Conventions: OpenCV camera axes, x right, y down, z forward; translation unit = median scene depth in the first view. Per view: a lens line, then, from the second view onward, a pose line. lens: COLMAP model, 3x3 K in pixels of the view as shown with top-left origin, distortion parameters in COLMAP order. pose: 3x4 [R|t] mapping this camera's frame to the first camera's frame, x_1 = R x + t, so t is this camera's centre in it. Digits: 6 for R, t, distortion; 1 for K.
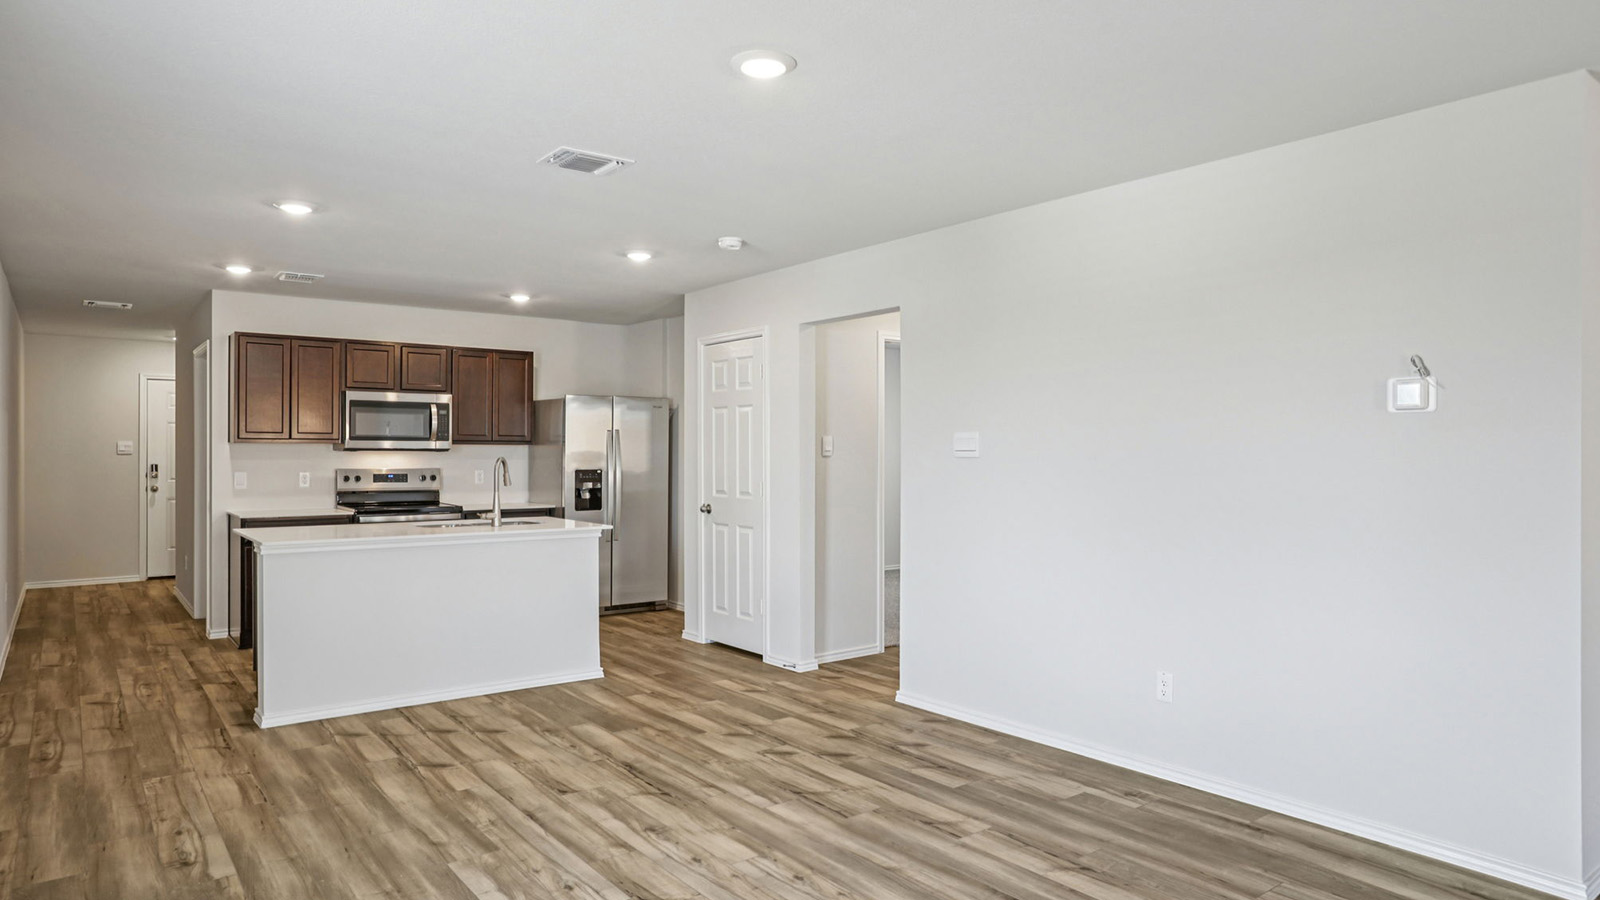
lens RADIAL K [[968.0, 0, 806.5], [0, 968.0, 453.7], [0, 0, 1]] dist [-0.051363, 0.047077]
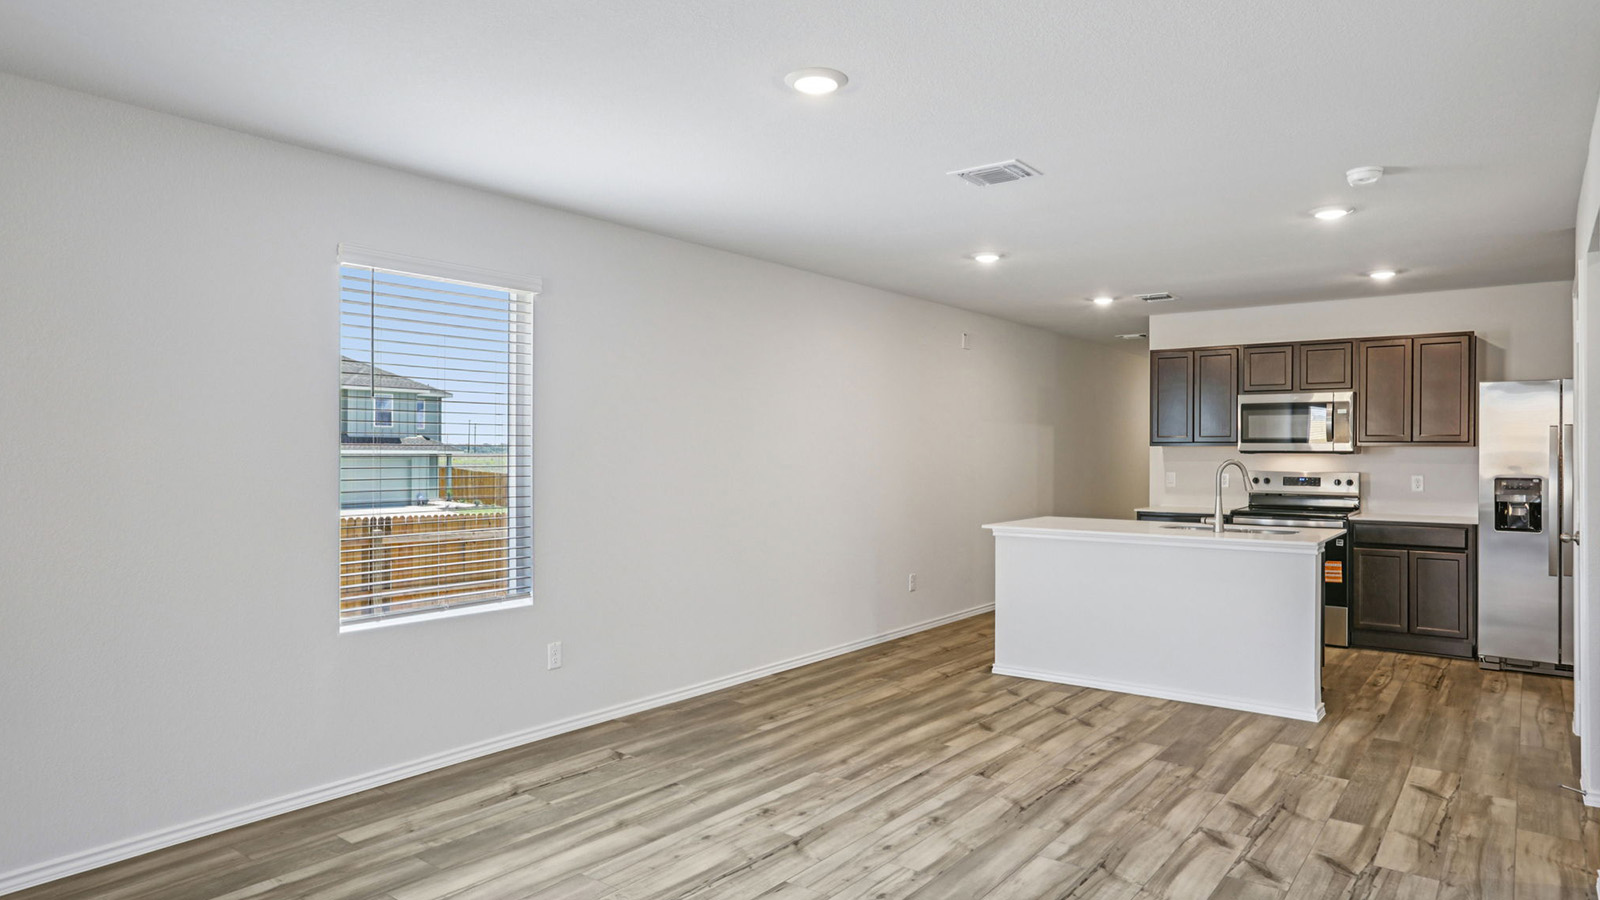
lens RADIAL K [[944.8, 0, 800.0], [0, 944.8, 450.0], [0, 0, 1]] dist [-0.073752, 0.057958]
pose [[0.239966, -0.005377, -0.970766, 0.467120], [-0.000252, 0.999984, -0.005601, -0.000998], [0.970781, 0.001589, 0.239961, 0.366283]]
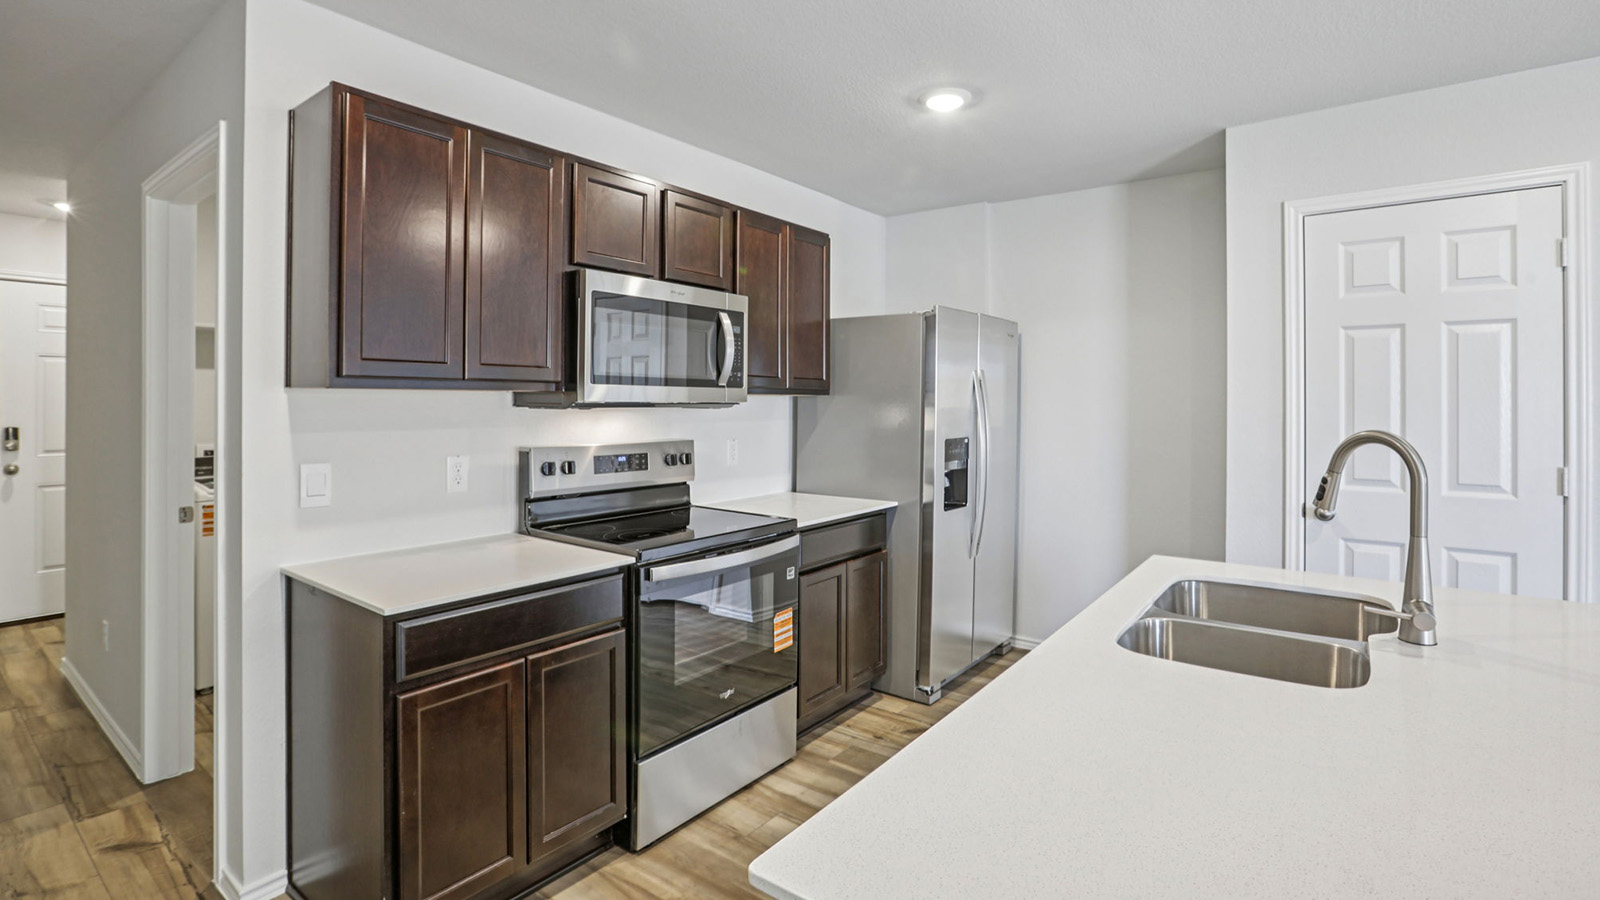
lens RADIAL K [[740.4, 0, 802.2], [0, 740.4, 397.1], [0, 0, 1]] dist [-0.053073, 0.017162]
pose [[0.966303, 0.000230, 0.257406, -0.574549], [0.001529, 0.999977, -0.006632, -0.007044], [-0.257402, 0.006802, 0.966280, 0.799369]]
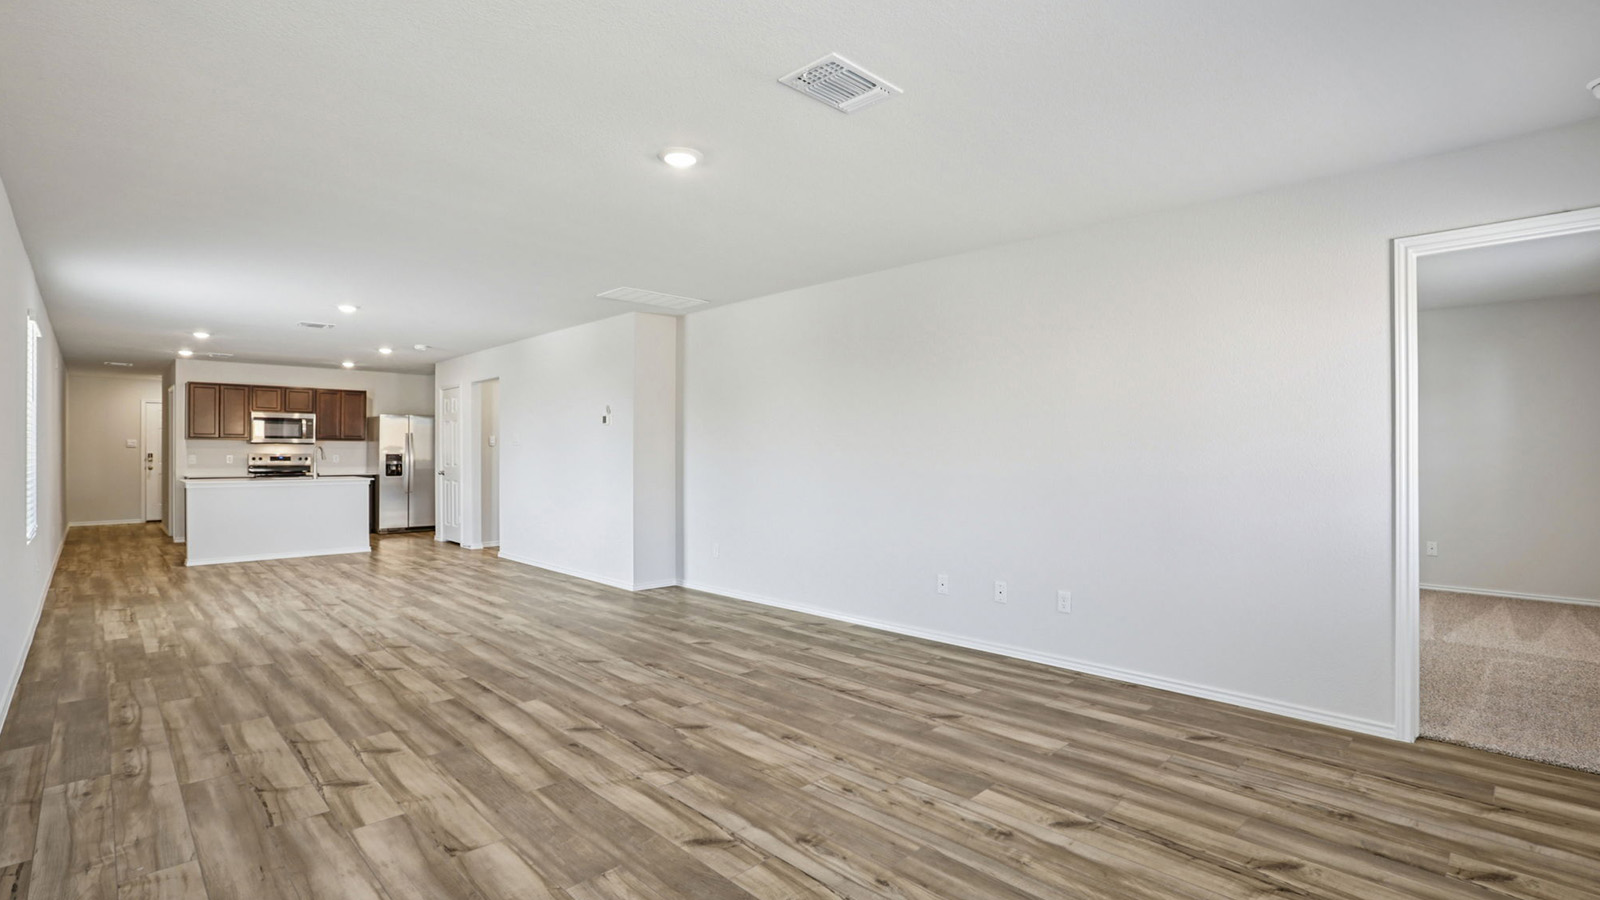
lens RADIAL K [[740.7, 0, 800.0], [0, 740.7, 450.0], [0, 0, 1]] dist [-0.046263, 0.012972]
pose [[0.993129, -0.000248, 0.117021, 0.523595], [0.000596, 0.999996, -0.002937, 0.017303], [-0.117020, 0.002987, 0.993125, -0.670218]]
